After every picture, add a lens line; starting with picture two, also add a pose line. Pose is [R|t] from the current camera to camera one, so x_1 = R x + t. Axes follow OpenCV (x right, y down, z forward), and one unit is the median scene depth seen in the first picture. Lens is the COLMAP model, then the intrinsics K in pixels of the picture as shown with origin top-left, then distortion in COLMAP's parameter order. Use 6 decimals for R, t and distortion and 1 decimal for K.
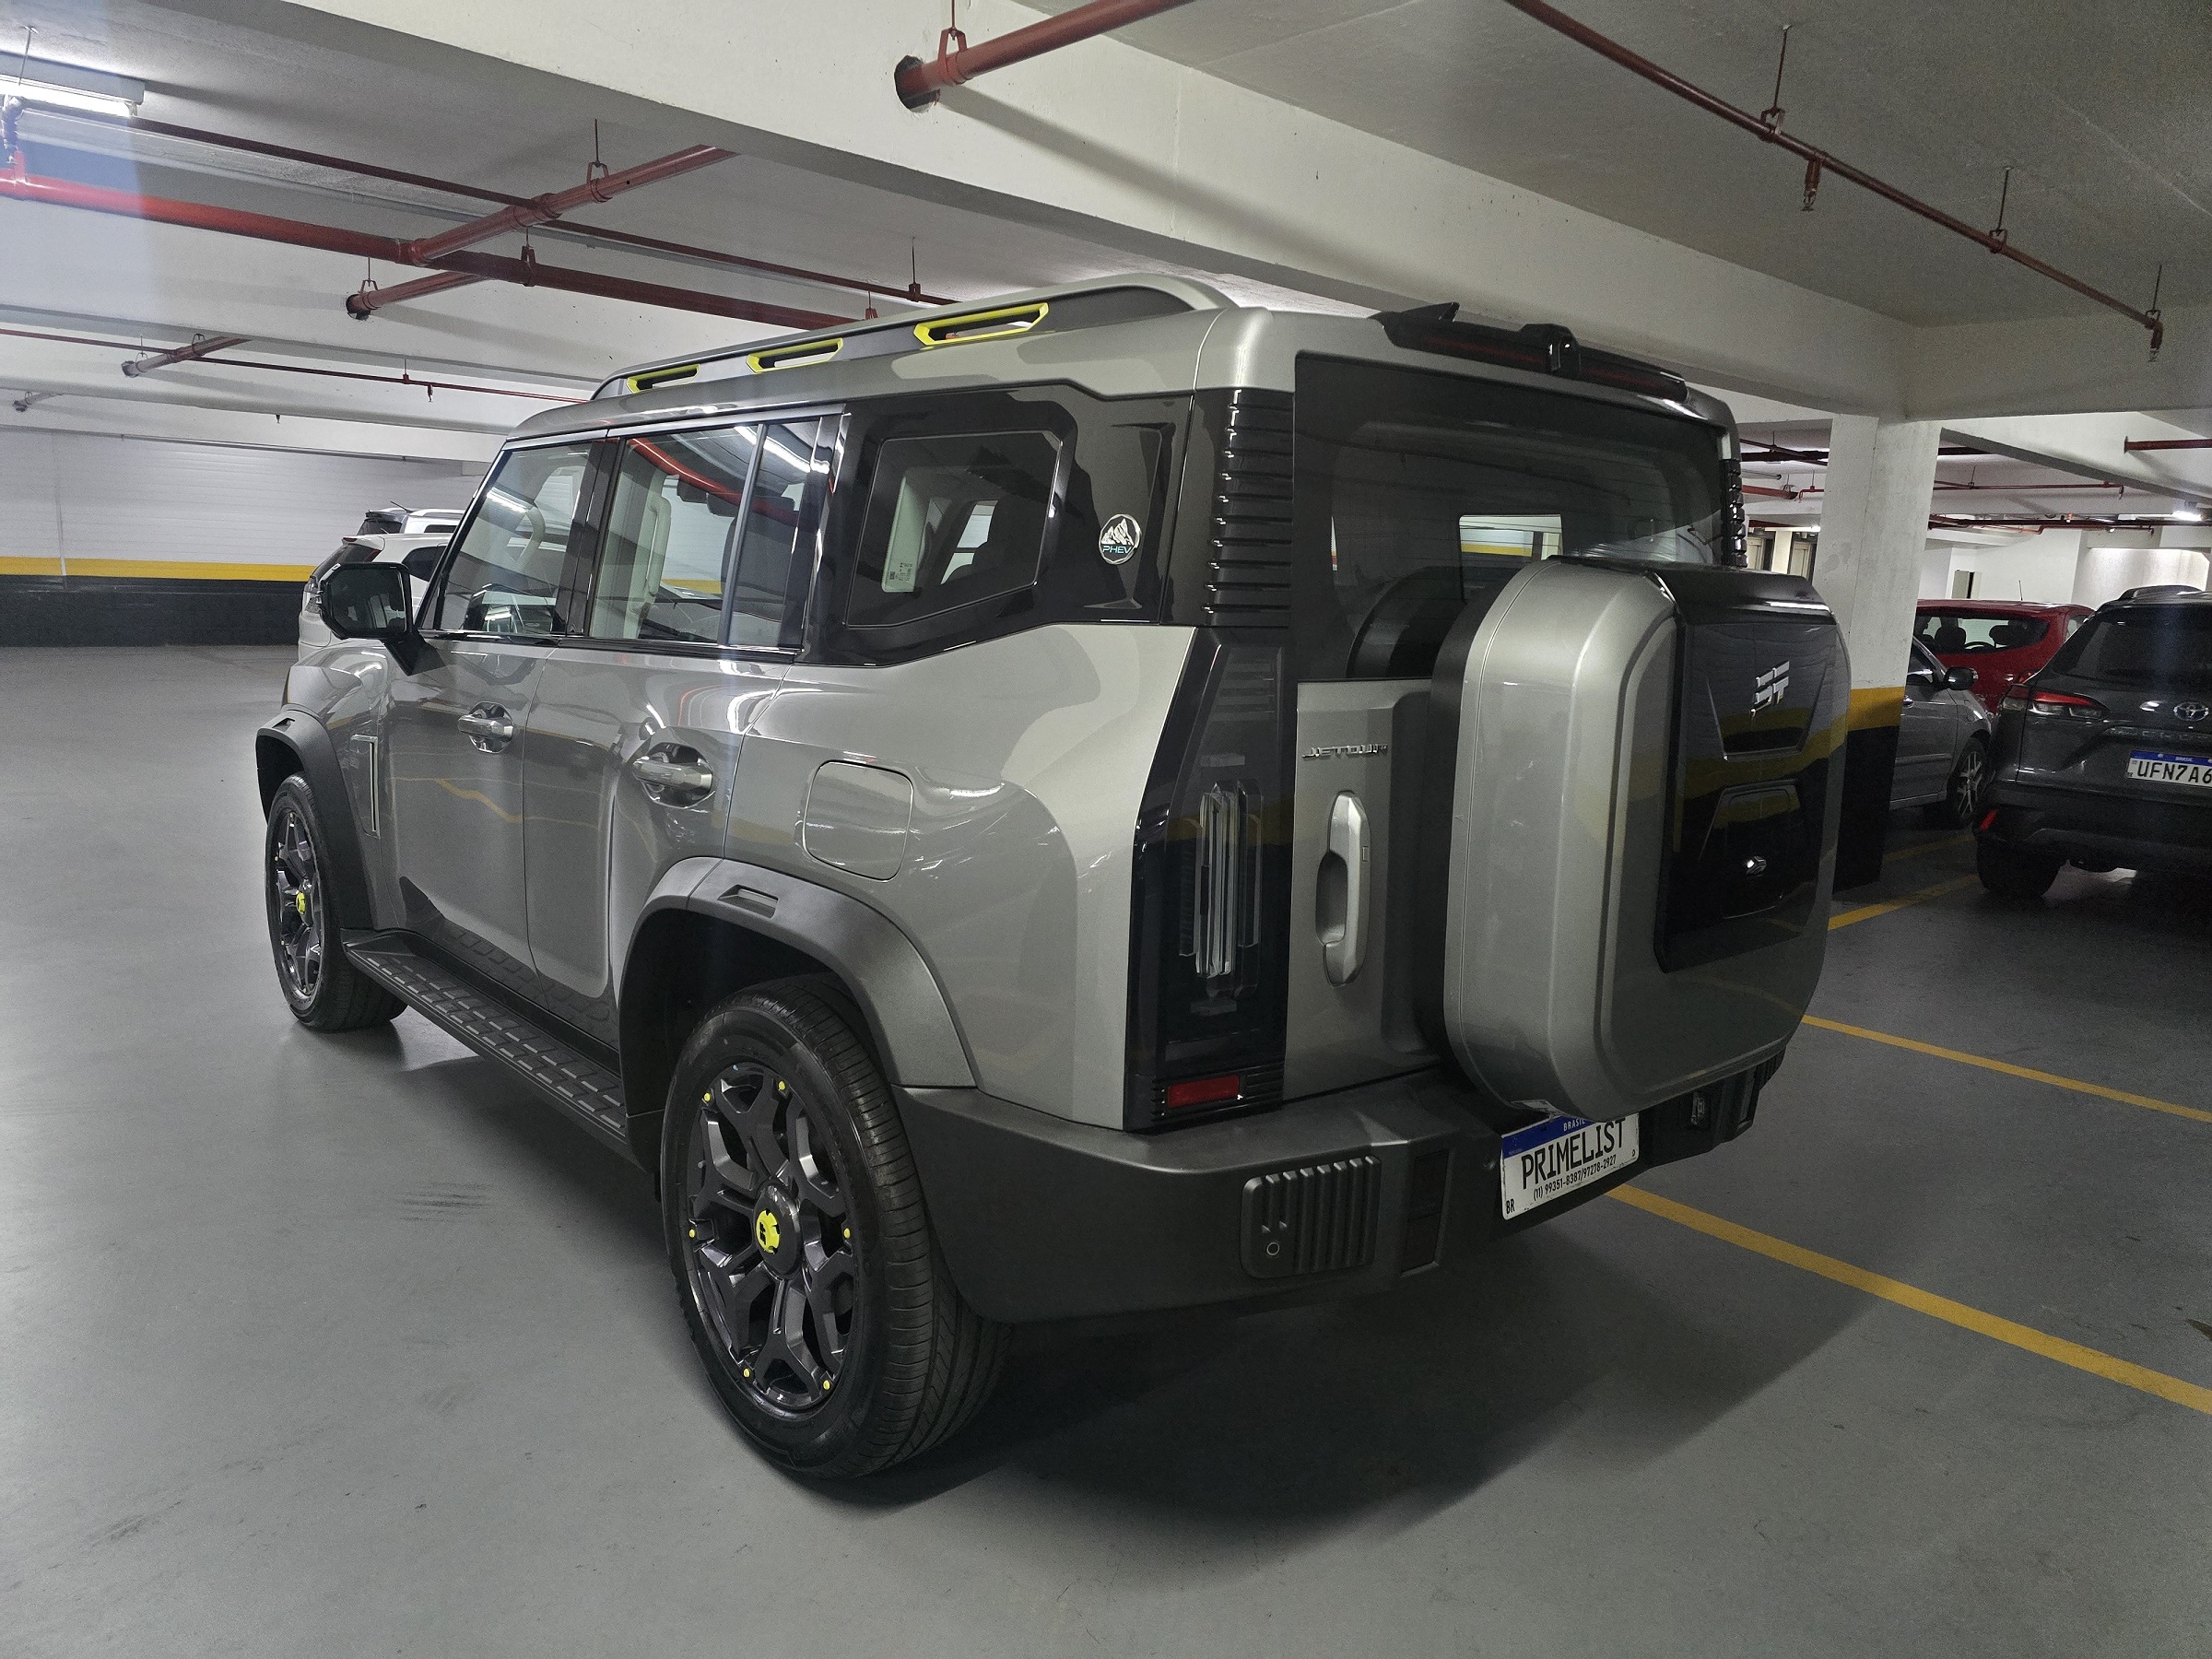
lens RADIAL K [[1482.9, 0, 1093.5], [0, 1482.9, 812.9], [0, 0, 1]] dist [0.084368, -0.094276]
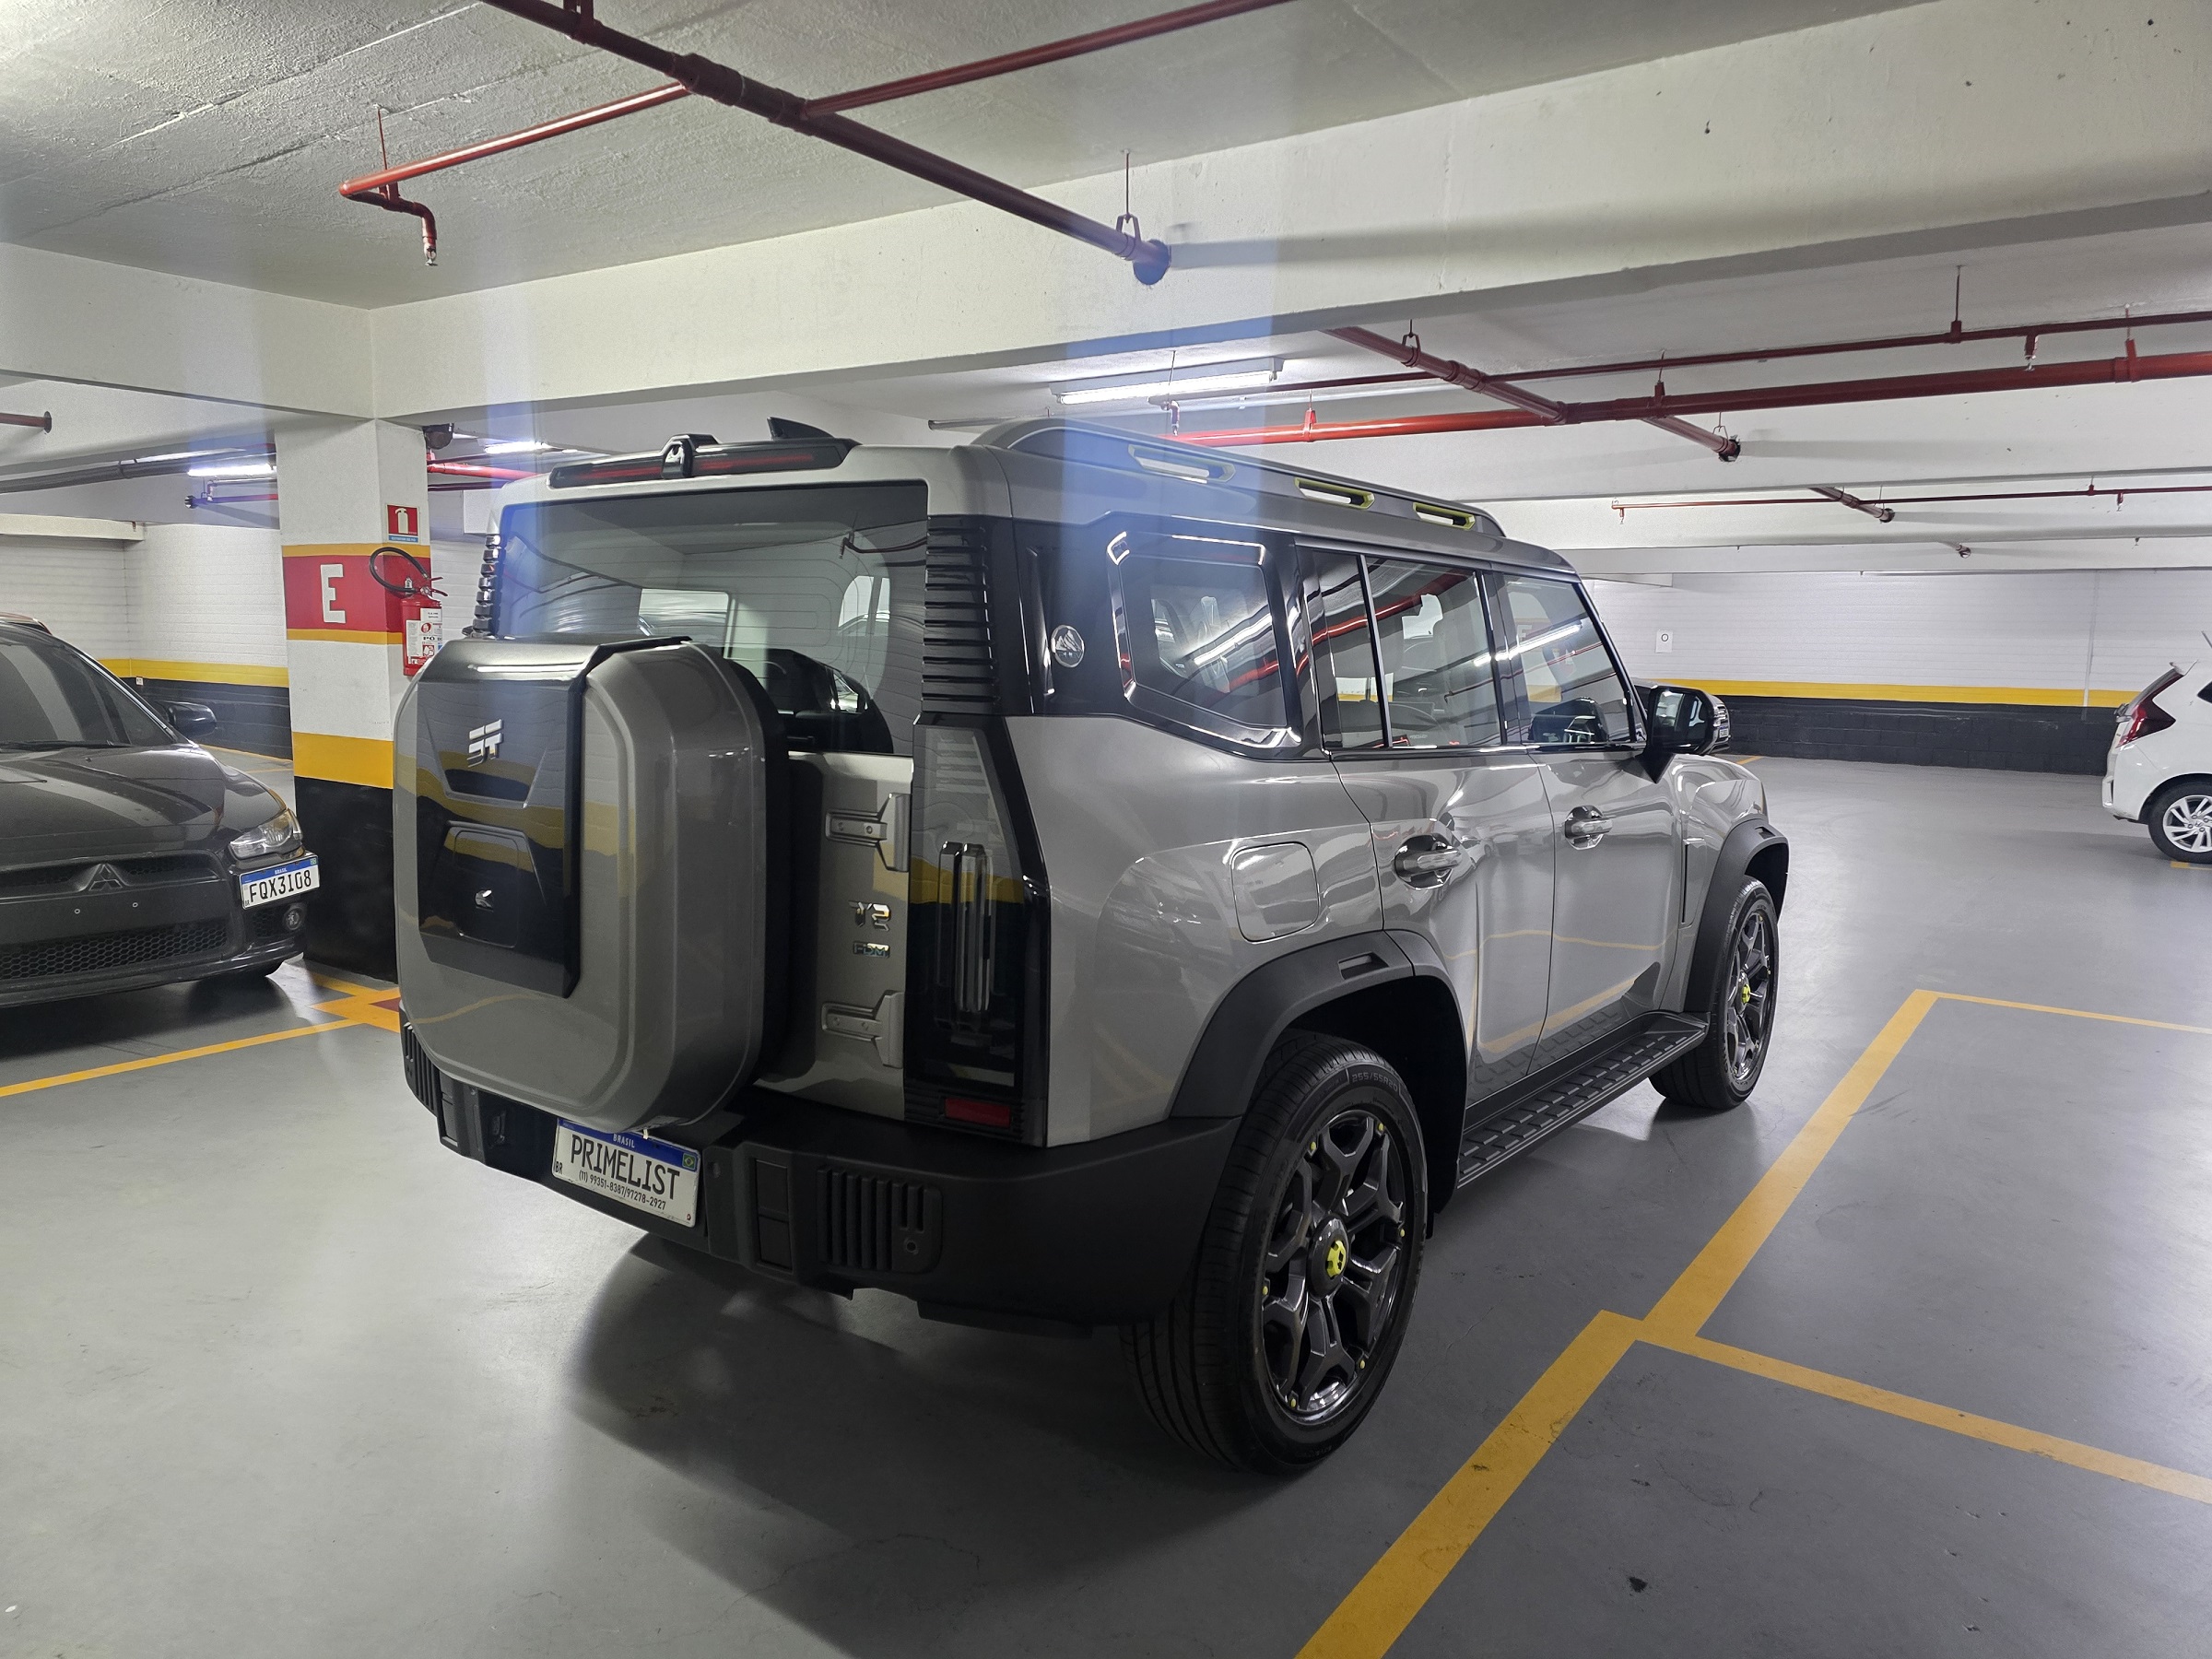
lens RADIAL K [[1482.9, 0, 1093.5], [0, 1482.9, 812.9], [0, 0, 1]] dist [0.084368, -0.094276]
pose [[0.202979, 0.077008, -0.976150, 1.461002], [-0.166557, 0.985090, 0.043080, -0.137290], [0.964914, 0.153840, 0.212779, 1.067675]]
